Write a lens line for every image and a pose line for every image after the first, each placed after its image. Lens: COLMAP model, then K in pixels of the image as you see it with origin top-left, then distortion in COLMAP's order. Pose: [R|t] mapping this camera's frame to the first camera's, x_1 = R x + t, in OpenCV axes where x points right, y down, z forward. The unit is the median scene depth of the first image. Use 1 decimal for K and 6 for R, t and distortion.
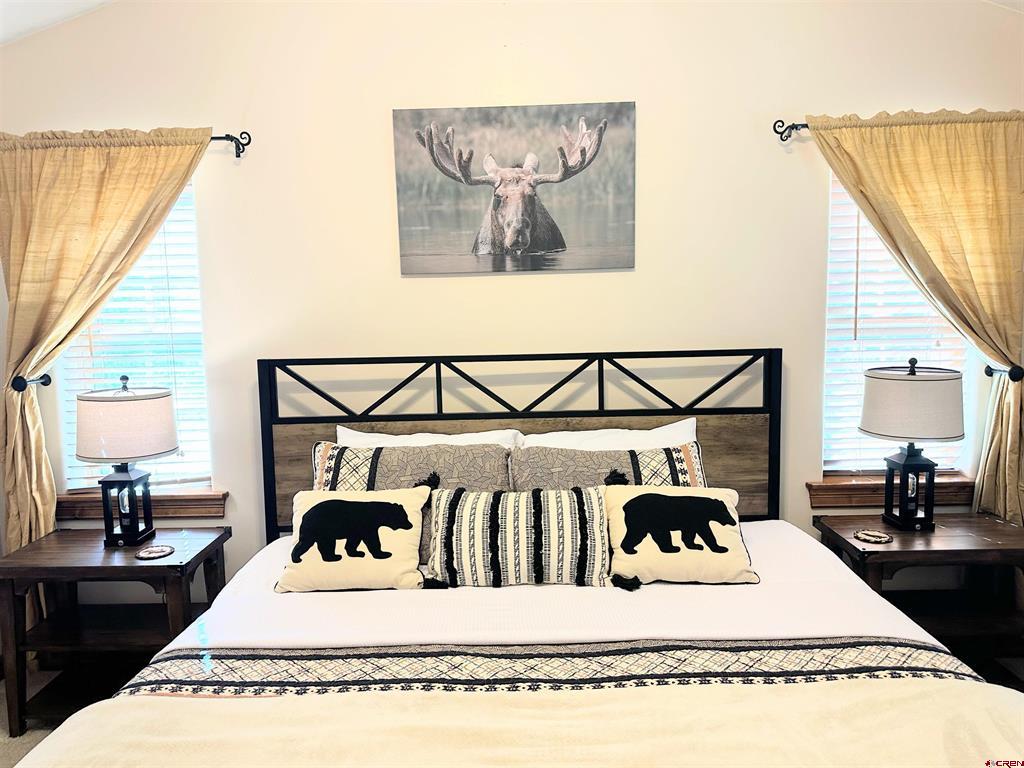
lens RADIAL K [[715.1, 0, 510.0], [0, 715.1, 382.9], [0, 0, 1]] dist [0.138859, -0.218482]
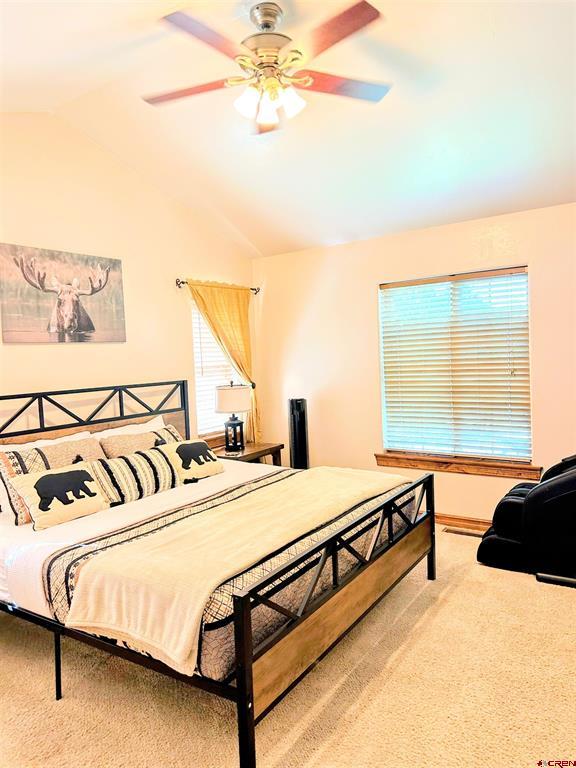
lens RADIAL K [[536.3, 0, 288.4], [0, 536.3, 388.1], [0, 0, 1]] dist [0.138859, -0.218482]
pose [[0.552510, -0.053931, 0.831760, -0.827599], [0.114803, 0.993318, -0.011853, 0.032750], [-0.825562, 0.102038, 0.555009, -0.169948]]
